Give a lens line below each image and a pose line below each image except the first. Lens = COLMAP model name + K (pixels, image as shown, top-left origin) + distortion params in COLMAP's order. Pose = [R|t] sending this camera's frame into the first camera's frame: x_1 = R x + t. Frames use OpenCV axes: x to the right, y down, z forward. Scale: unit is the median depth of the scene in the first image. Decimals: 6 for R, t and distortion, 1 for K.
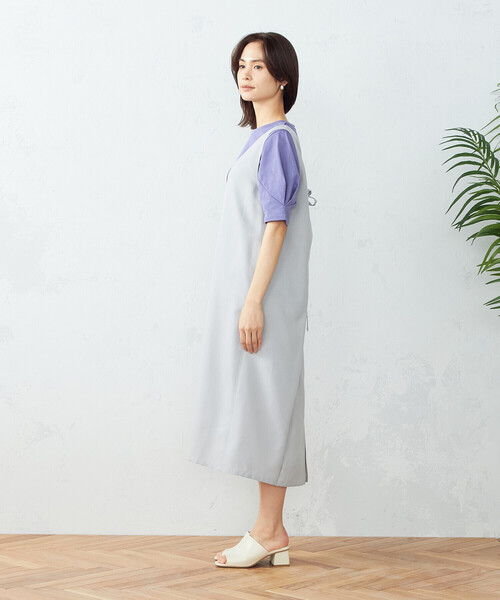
lens RADIAL K [[1482.1, 0, 250.5], [0, 1482.1, 312.1], [0, 0, 1]] dist [-0.012535, 0.000000]
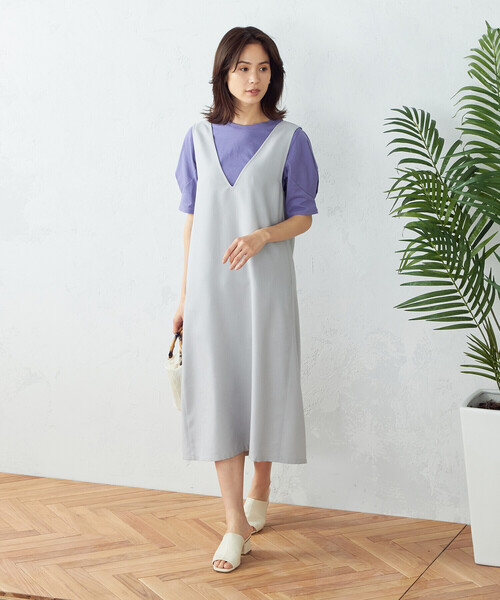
lens RADIAL K [[2341.9, 0, 250.6], [0, 2341.9, 304.0], [0, 0, 1]] dist [0.020678, 0.000000]
pose [[0.939770, 0.068635, -0.334846, 0.529582], [-0.003573, 0.981551, 0.191166, -0.272813], [0.341790, -0.178456, 0.922677, -0.406484]]
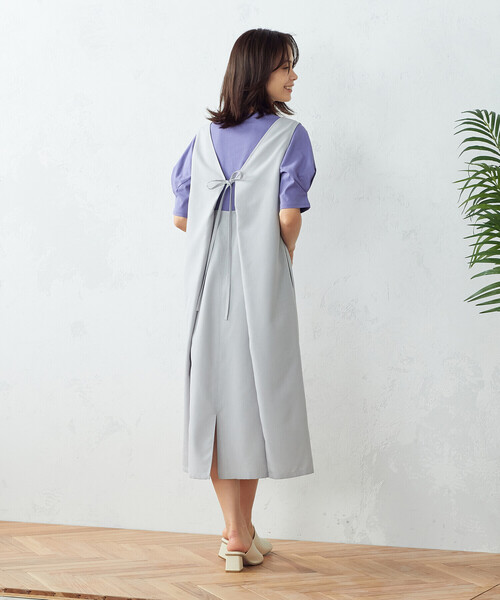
lens RADIAL K [[1930.4, 0, 253.8], [0, 1930.4, 302.0], [0, 0, 1]] dist [0.000879, 0.000000]
pose [[0.906032, 0.000430, -0.423210, 0.502817], [0.000693, 0.999997, 0.002499, -0.006765], [0.423210, -0.002557, 0.906028, -0.146789]]
